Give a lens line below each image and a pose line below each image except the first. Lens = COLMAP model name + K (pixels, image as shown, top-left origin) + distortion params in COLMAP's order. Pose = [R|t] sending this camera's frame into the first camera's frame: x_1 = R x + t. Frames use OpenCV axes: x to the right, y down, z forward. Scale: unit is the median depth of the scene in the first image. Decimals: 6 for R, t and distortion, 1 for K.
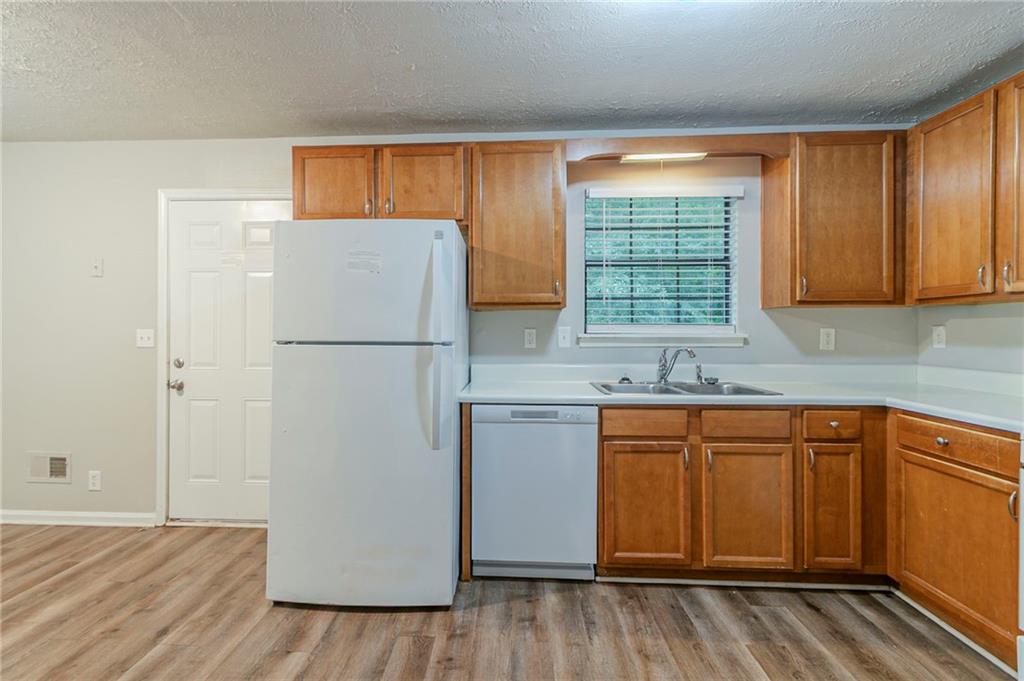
lens RADIAL K [[514.0, 0, 509.8], [0, 514.0, 329.5], [0, 0, 1]] dist [-0.000920, -0.000384]
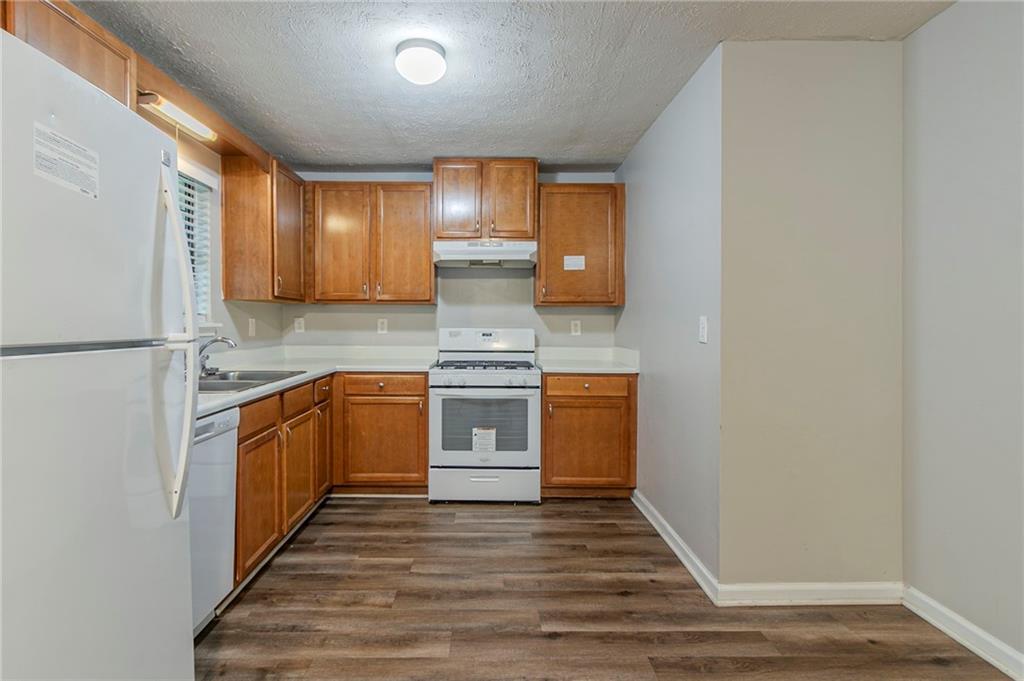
lens RADIAL K [[482.3, 0, 497.8], [0, 482.3, 323.6], [0, 0, 1]] dist [0.000712, 0.000434]
pose [[-0.074598, -0.004859, 0.997202, -0.725718], [-0.005156, 0.999977, 0.004487, 0.001821], [-0.997200, -0.004806, -0.074621, 0.661847]]
